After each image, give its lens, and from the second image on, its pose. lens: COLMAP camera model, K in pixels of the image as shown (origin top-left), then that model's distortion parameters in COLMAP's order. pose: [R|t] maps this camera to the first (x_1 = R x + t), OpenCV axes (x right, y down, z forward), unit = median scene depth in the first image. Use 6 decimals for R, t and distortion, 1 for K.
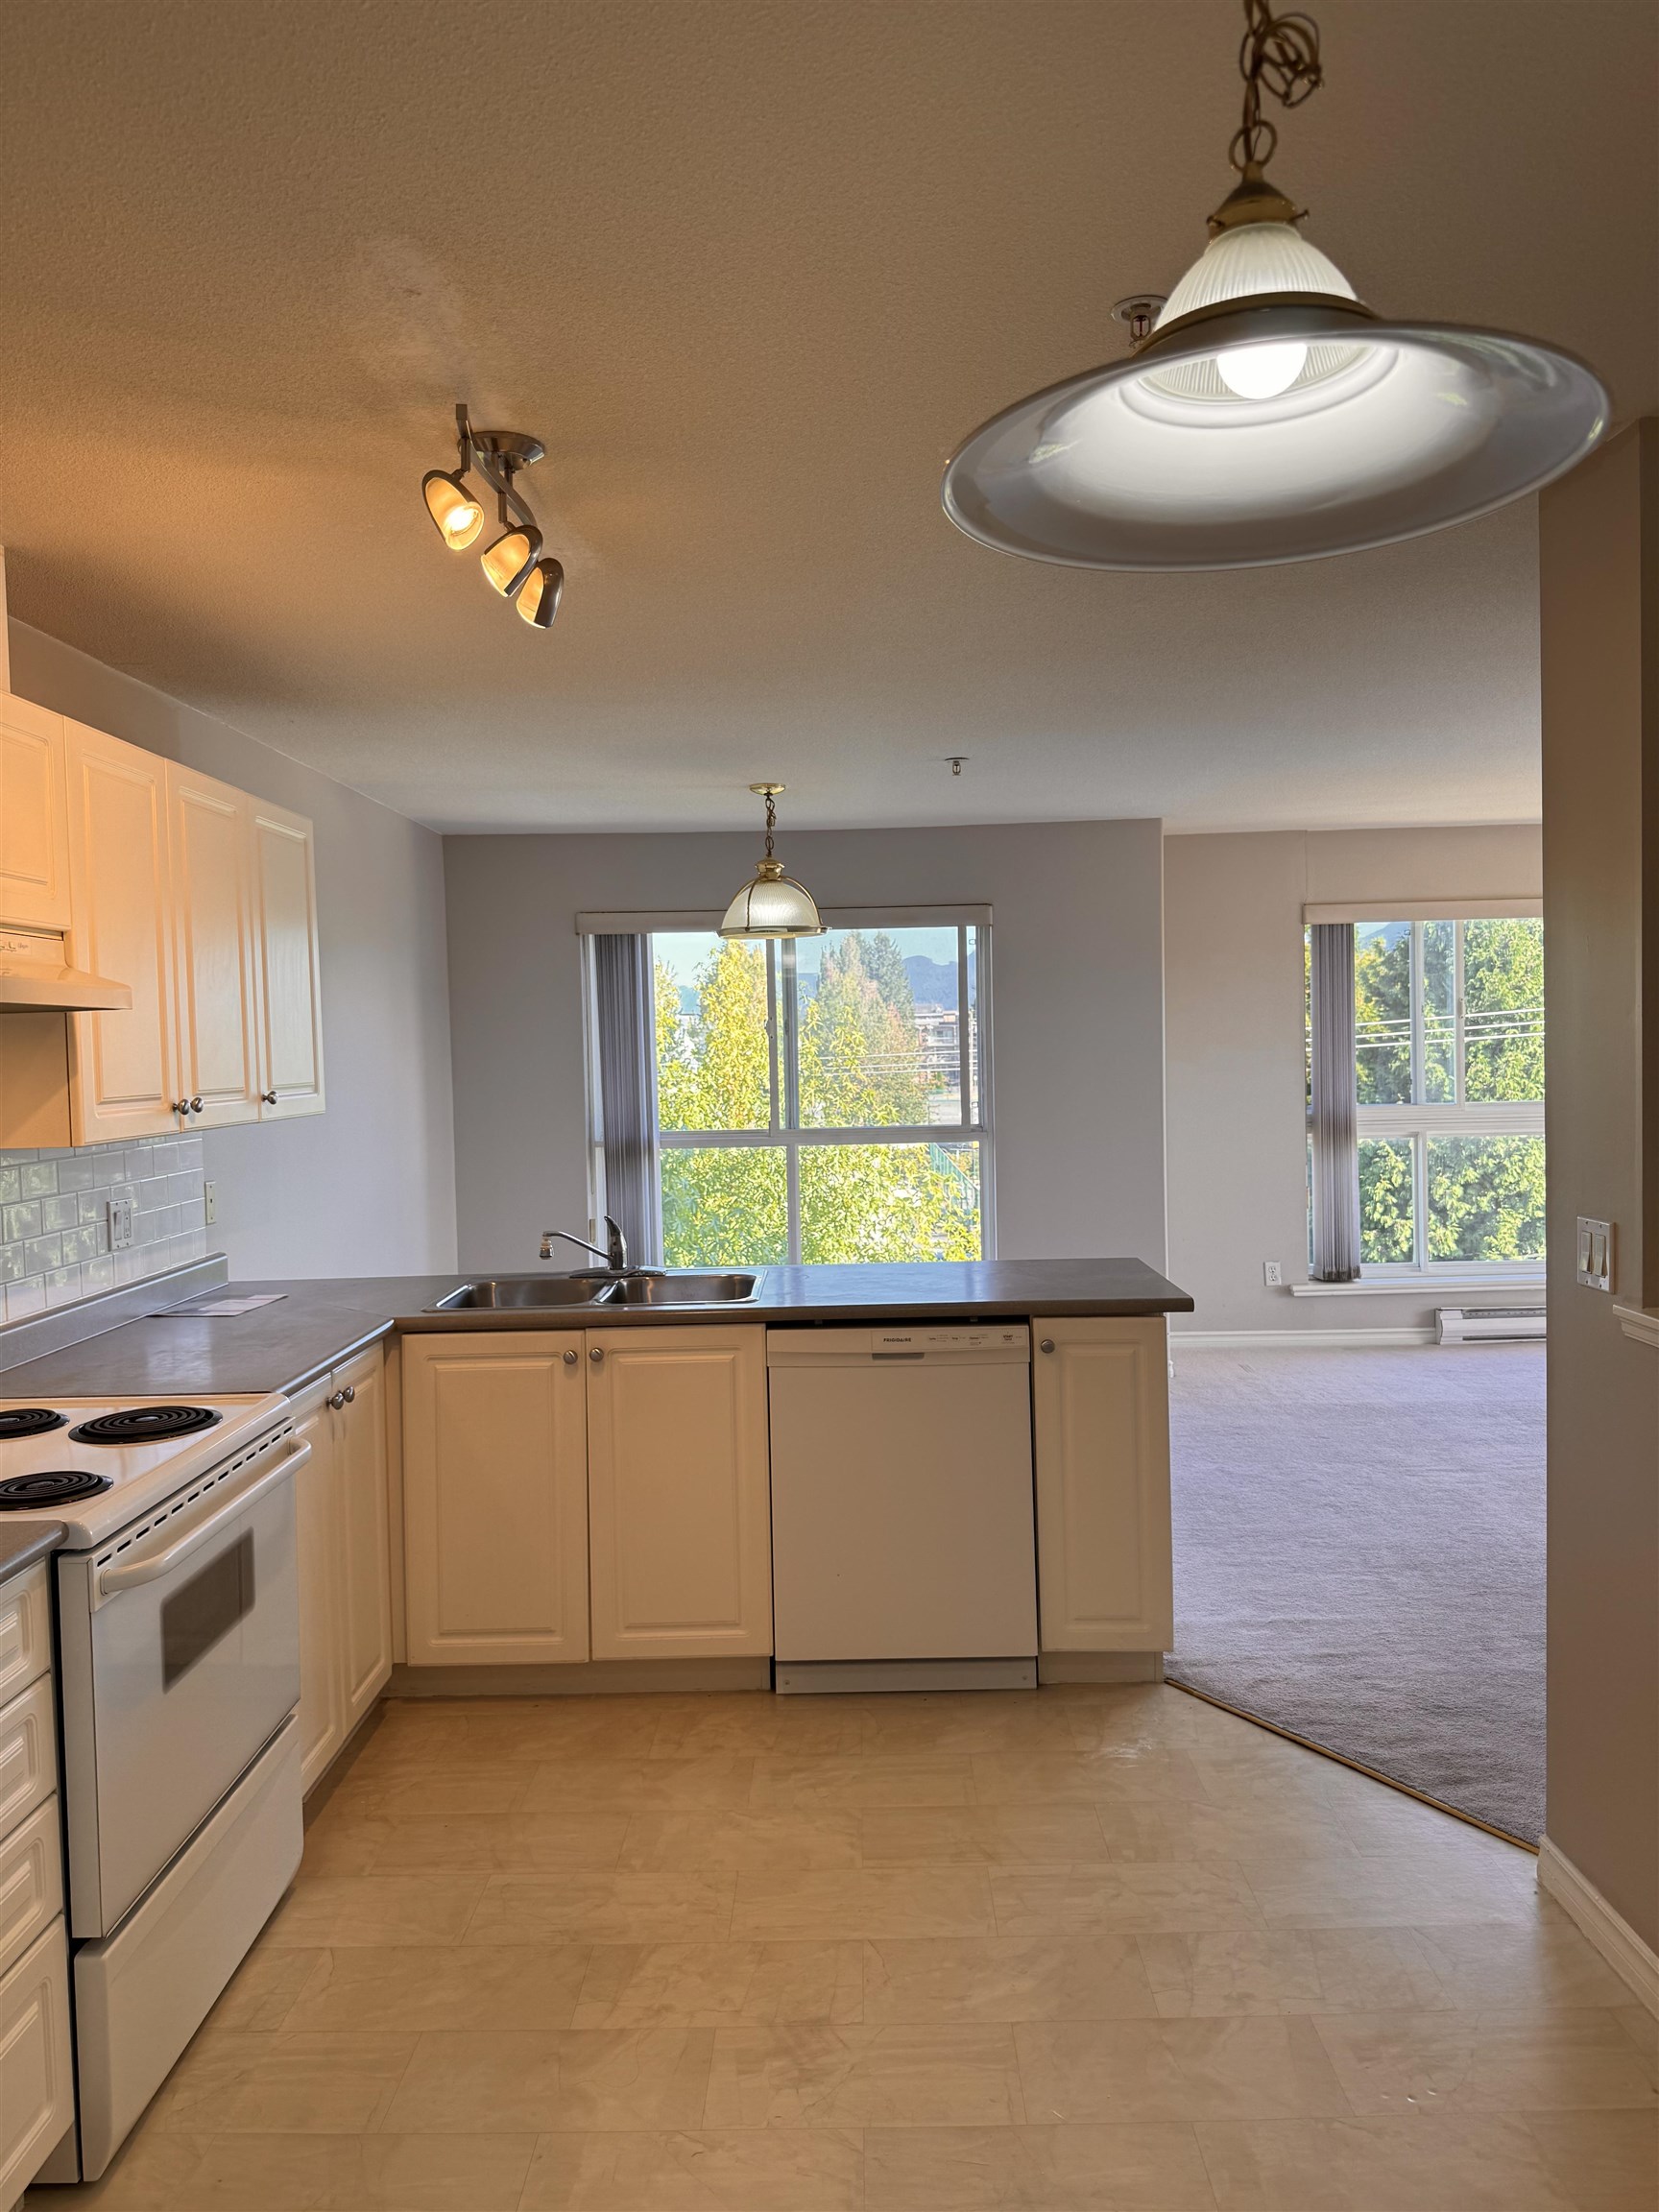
lens RADIAL K [[1561.8, 0, 815.8], [0, 1561.8, 1105.2], [0, 0, 1]] dist [0.055873, -0.075091]
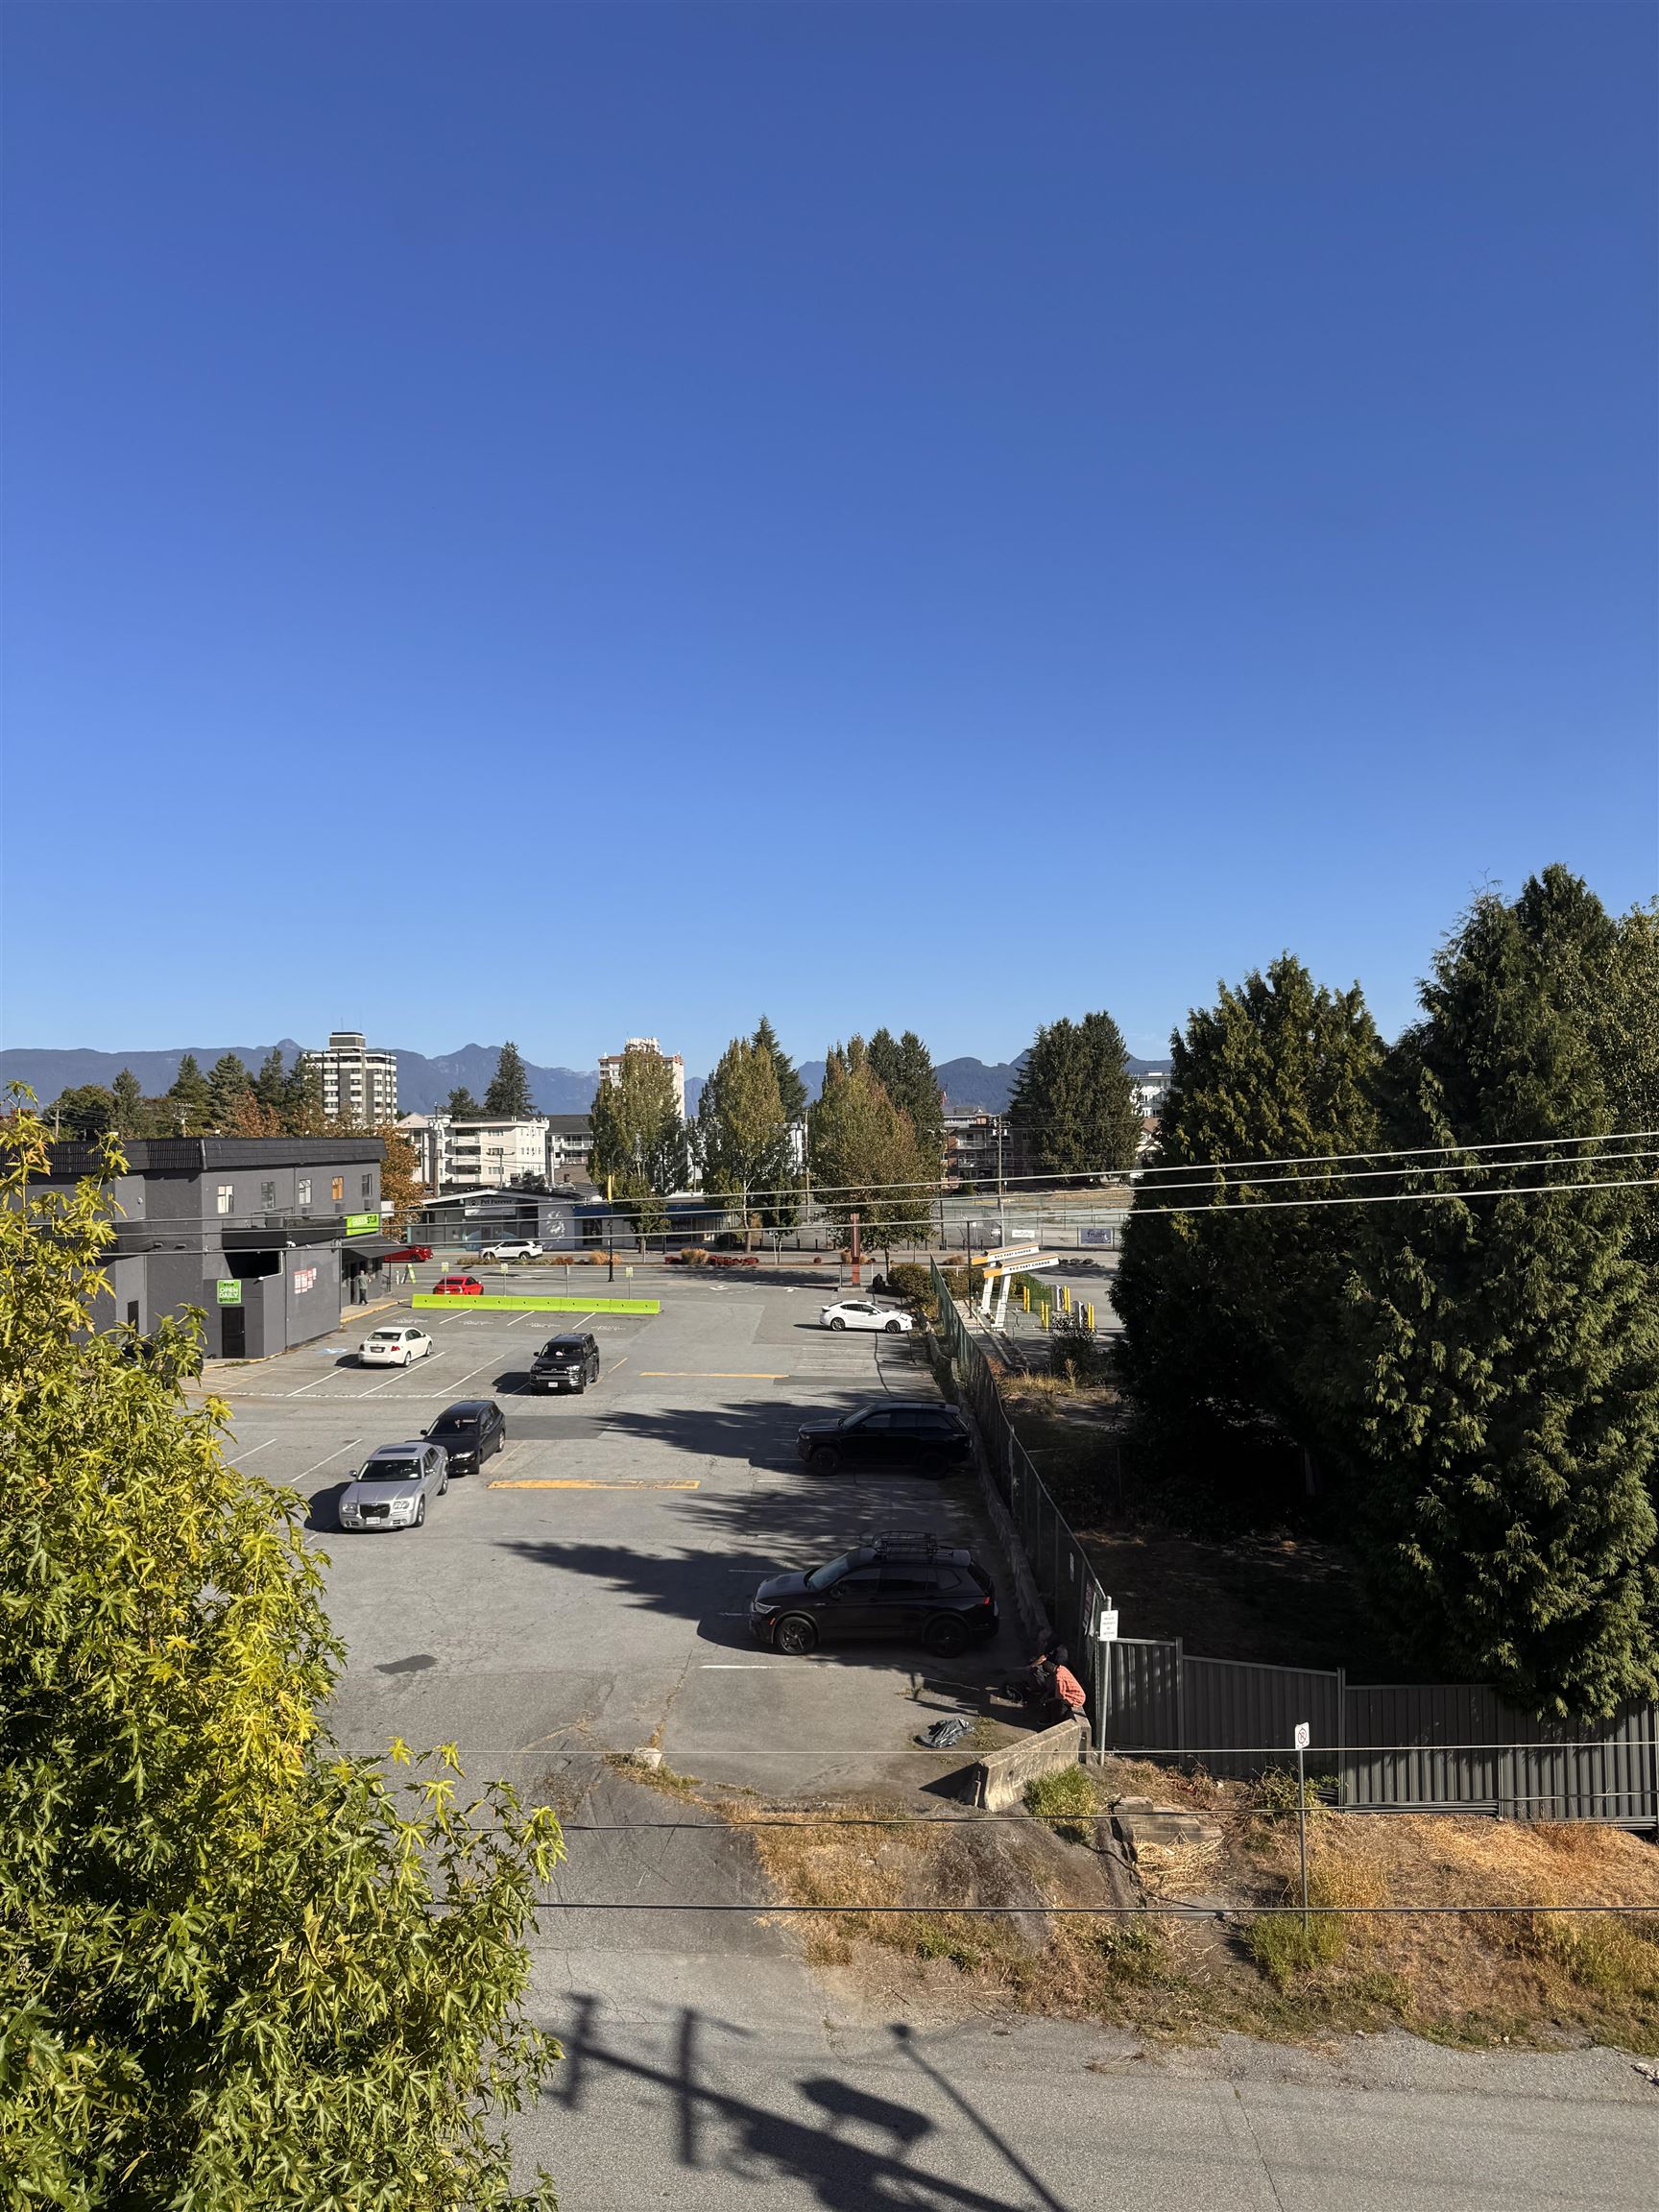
lens RADIAL K [[1561.8, 0, 844.3], [0, 1561.8, 1113.9], [0, 0, 1]] dist [0.055873, -0.075091]
pose [[0.999887, 0.003781, -0.014547, 0.854195], [-0.004634, 0.998244, -0.059048, -0.152633], [0.014298, 0.059109, 0.998149, 1.821557]]
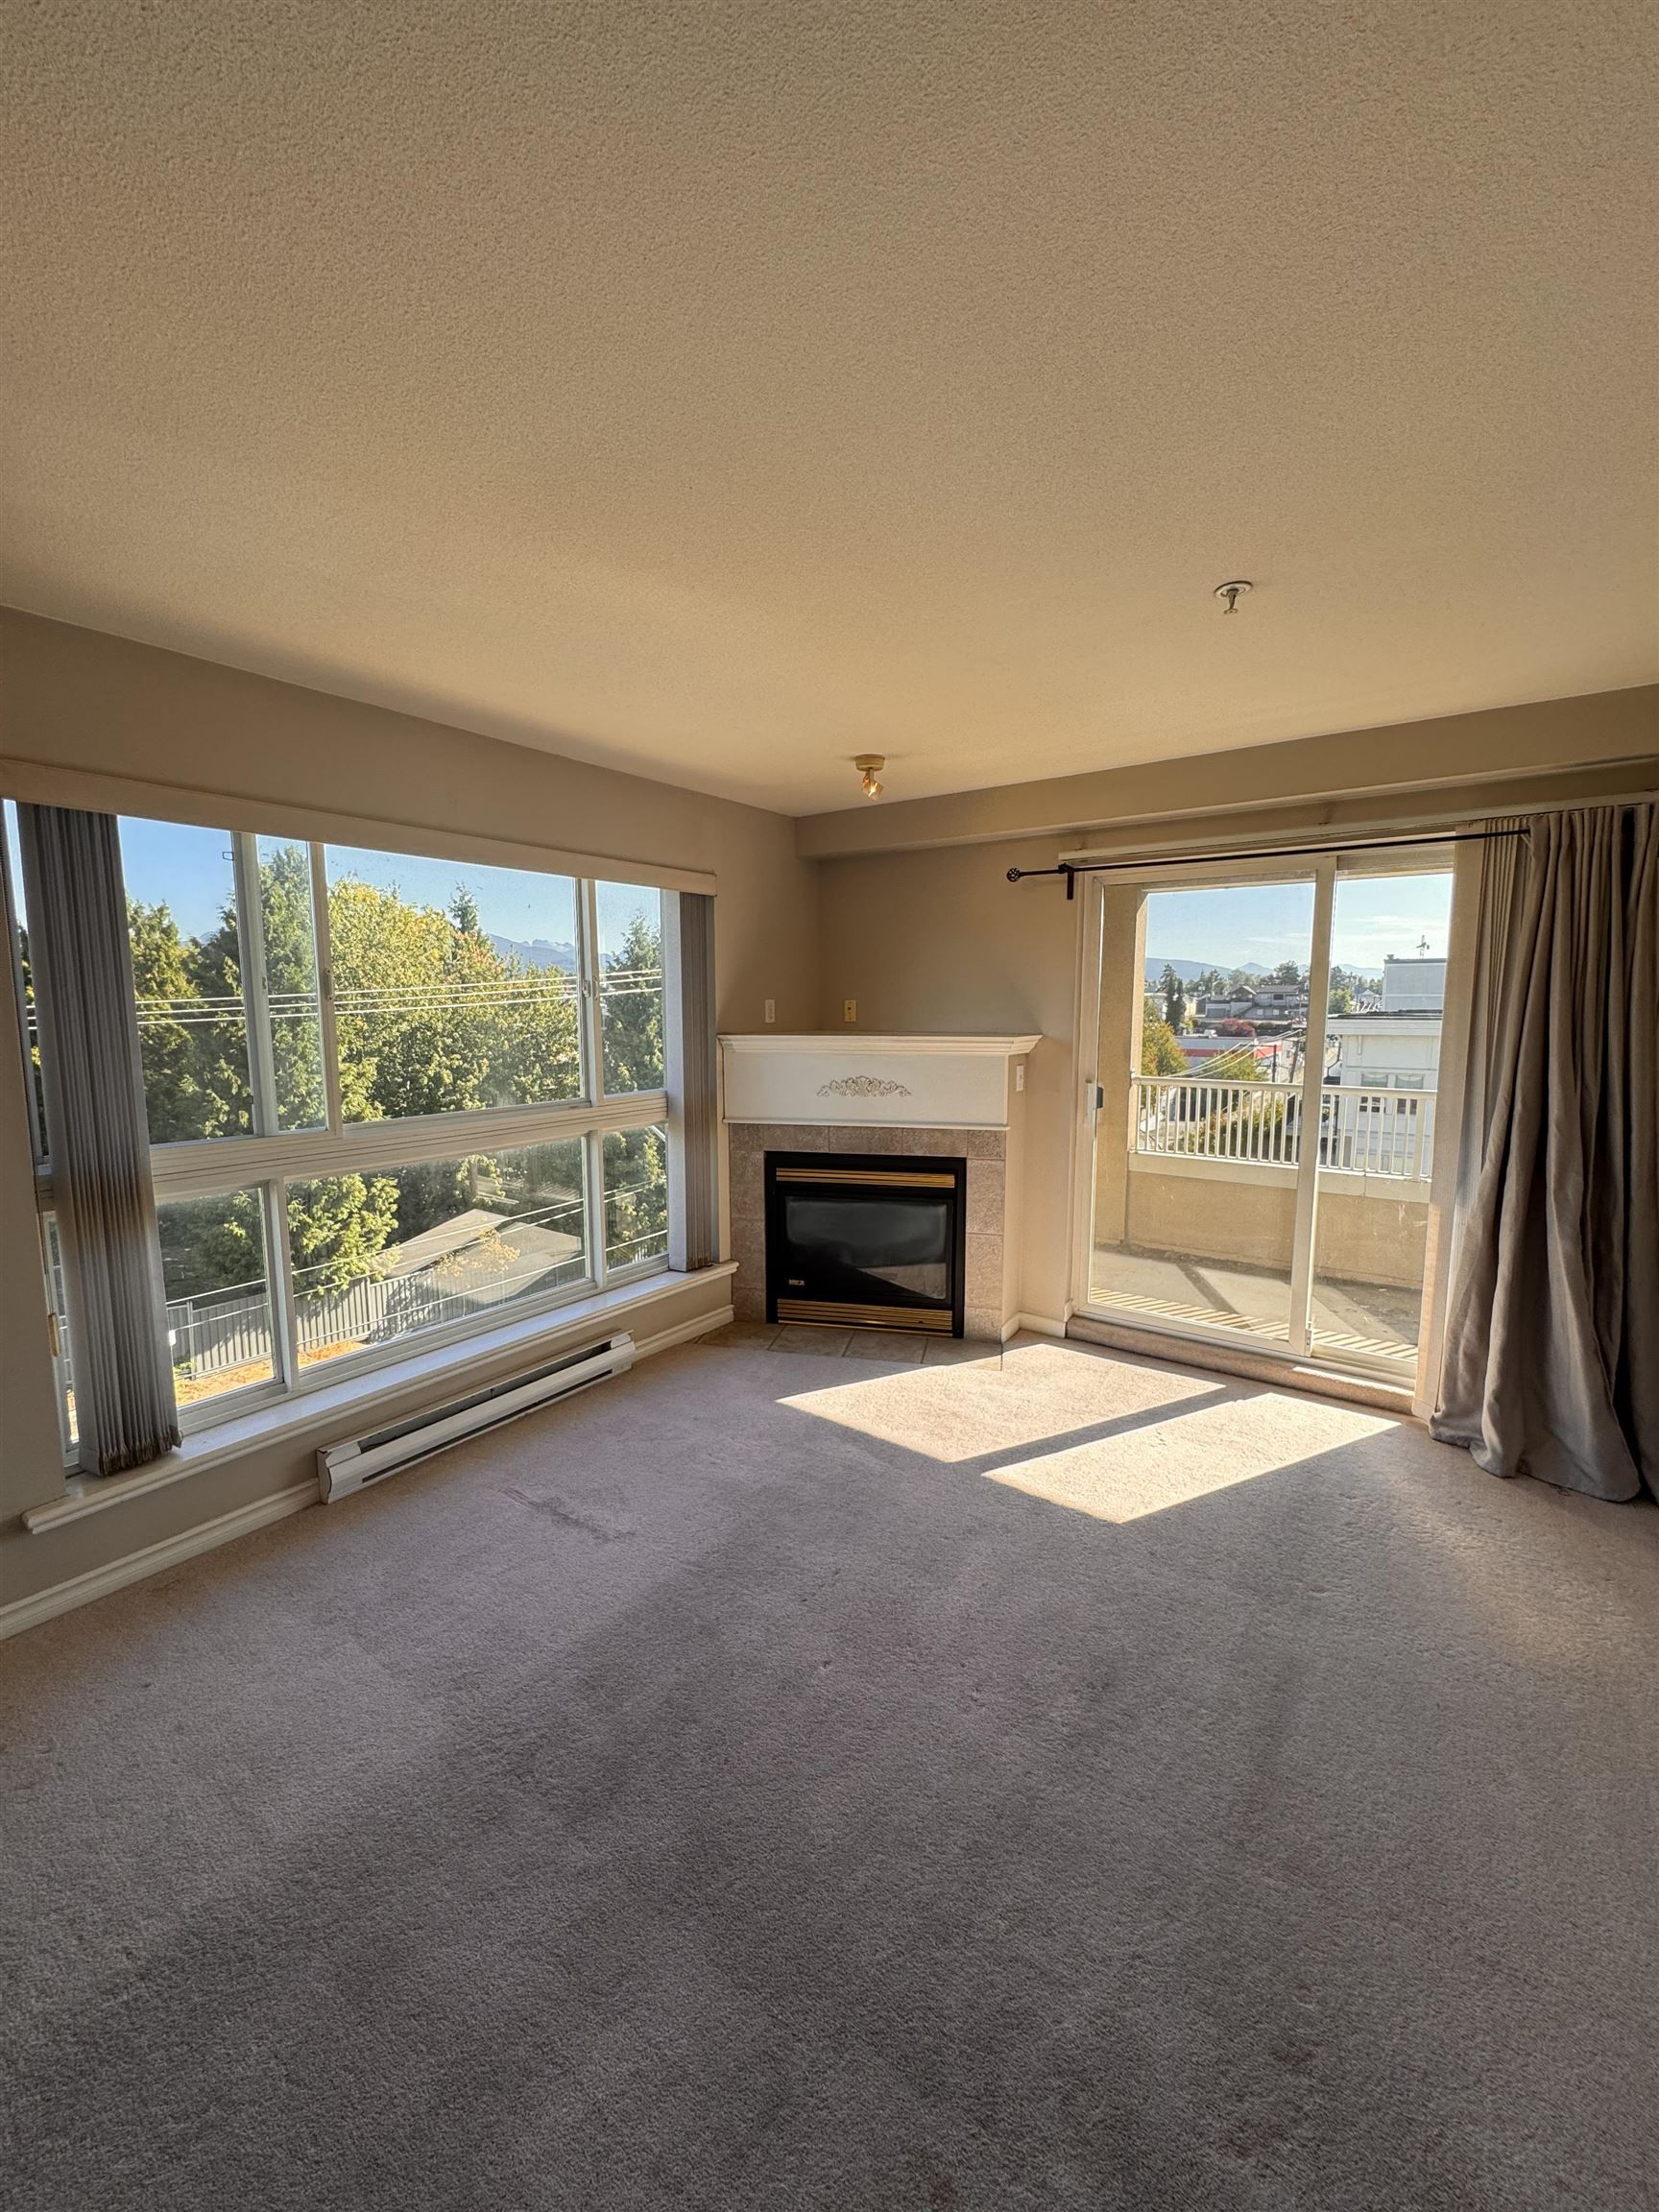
lens RADIAL K [[884.2, 0, 833.6], [0, 884.2, 1105.4], [0, 0, 1]] dist [-0.004559, 0.000774]
pose [[0.571307, -0.070892, 0.817669, 0.416683], [0.018850, 0.997133, 0.073281, -0.063239], [-0.820520, -0.026453, 0.571006, 1.134271]]
